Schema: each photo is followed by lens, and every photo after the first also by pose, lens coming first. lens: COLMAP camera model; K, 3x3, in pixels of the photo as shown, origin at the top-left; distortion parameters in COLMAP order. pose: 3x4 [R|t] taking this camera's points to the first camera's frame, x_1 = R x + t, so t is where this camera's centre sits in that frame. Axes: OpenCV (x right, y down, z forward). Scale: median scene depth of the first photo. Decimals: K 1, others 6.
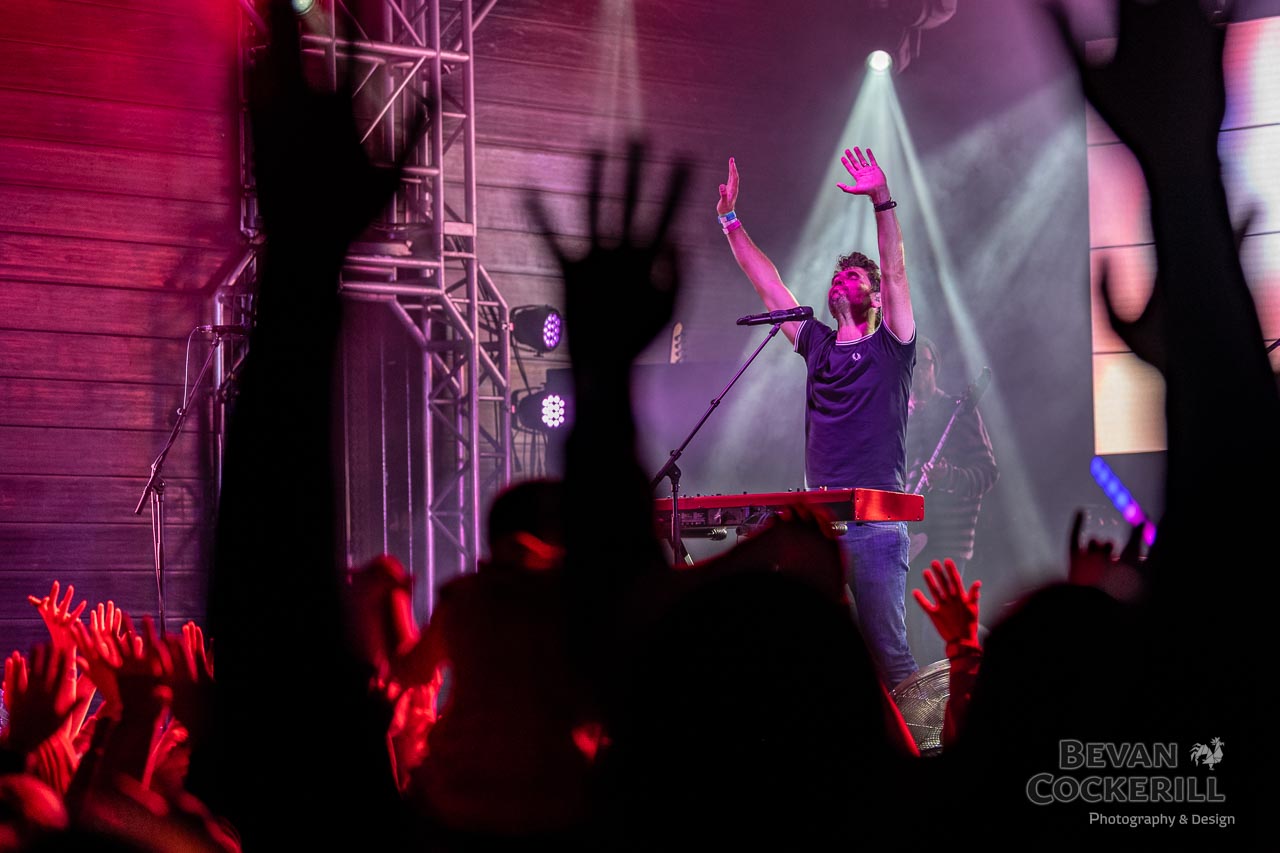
lens RADIAL K [[3721.2, 0, 640.0], [0, 3721.2, 426.5], [0, 0, 1]] dist [0.057309, -0.166717]
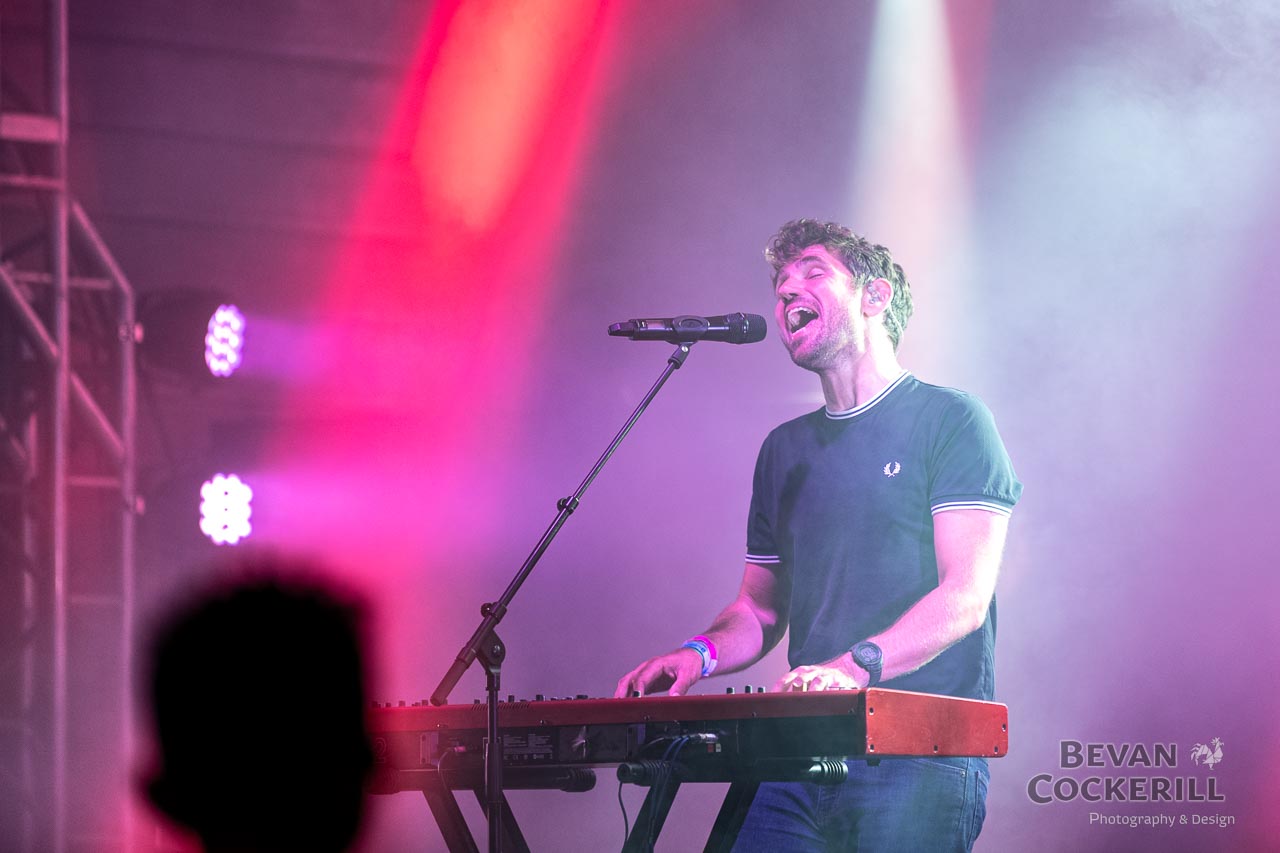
lens RADIAL K [[7390.1, 0, 640.0], [0, 7390.1, 426.5], [0, 0, 1]] dist [0.321827, 27.489916]
pose [[0.999398, 0.012972, 0.032190, -0.000753], [-0.012428, 0.999777, -0.017054, 0.000575], [-0.032404, 0.016644, 0.999336, 0.051401]]
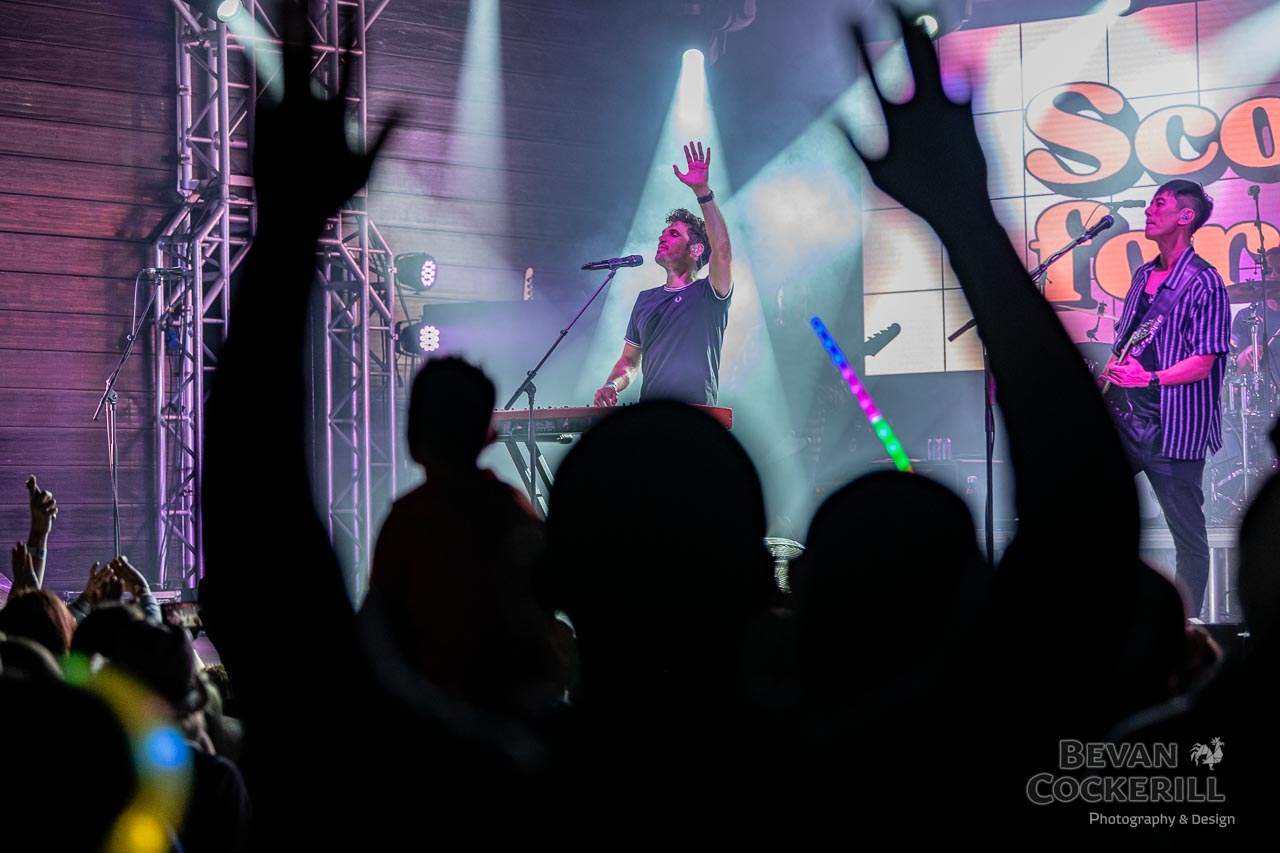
lens RADIAL K [[3213.5, 0, 640.0], [0, 3213.5, 426.5], [0, 0, 1]] dist [0.038002, -0.385045]
pose [[0.998888, 0.004814, 0.046894, -0.003204], [-0.006017, 0.999656, 0.025532, -0.002712], [-0.046755, -0.025786, 0.998574, -0.076757]]
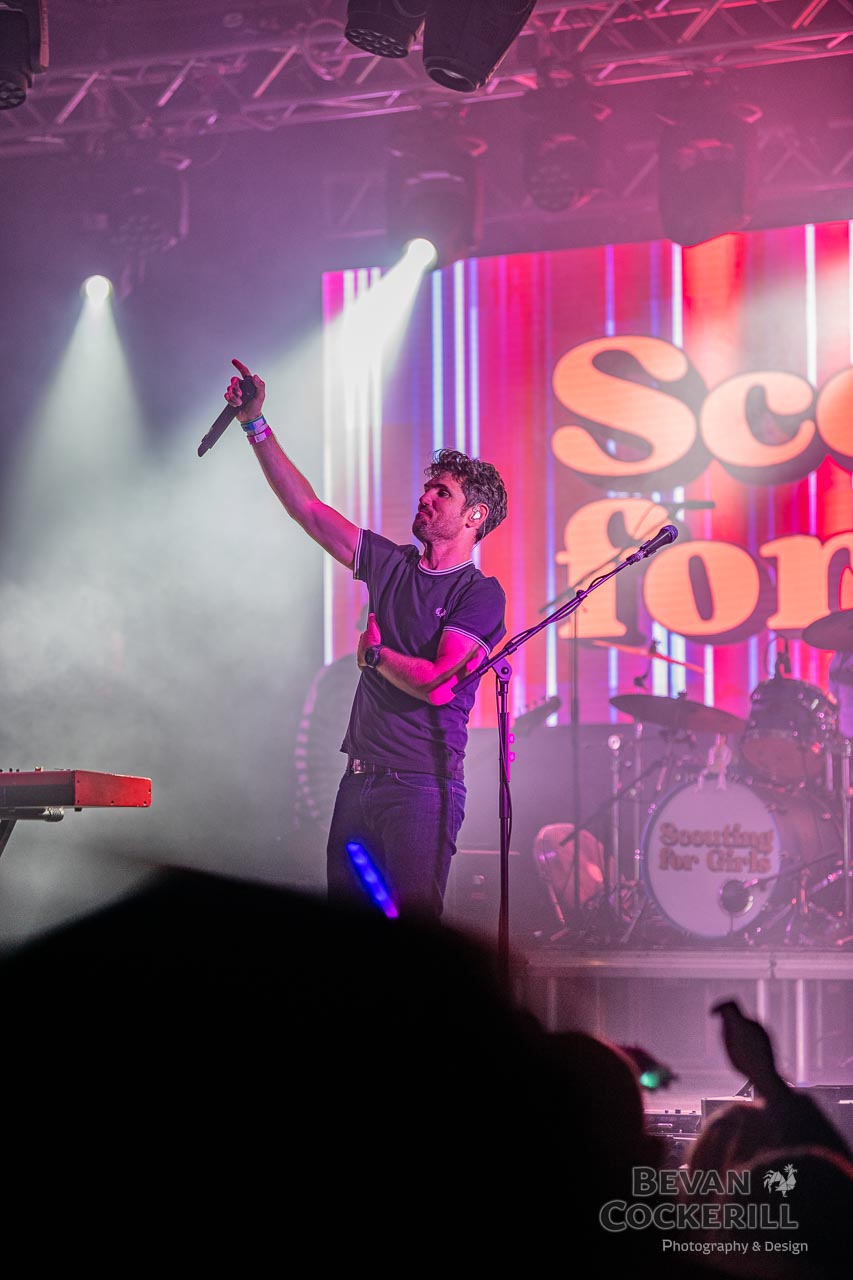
lens RADIAL K [[5297.9, 0, 426.5], [0, 5297.9, 640.0], [0, 0, 1]] dist [0.170732, 1.534083]
pose [[0.987802, 0.025913, 0.153547, -0.050148], [-0.025034, 0.999657, -0.007657, -0.006105], [-0.153693, 0.003720, 0.988112, -0.269912]]
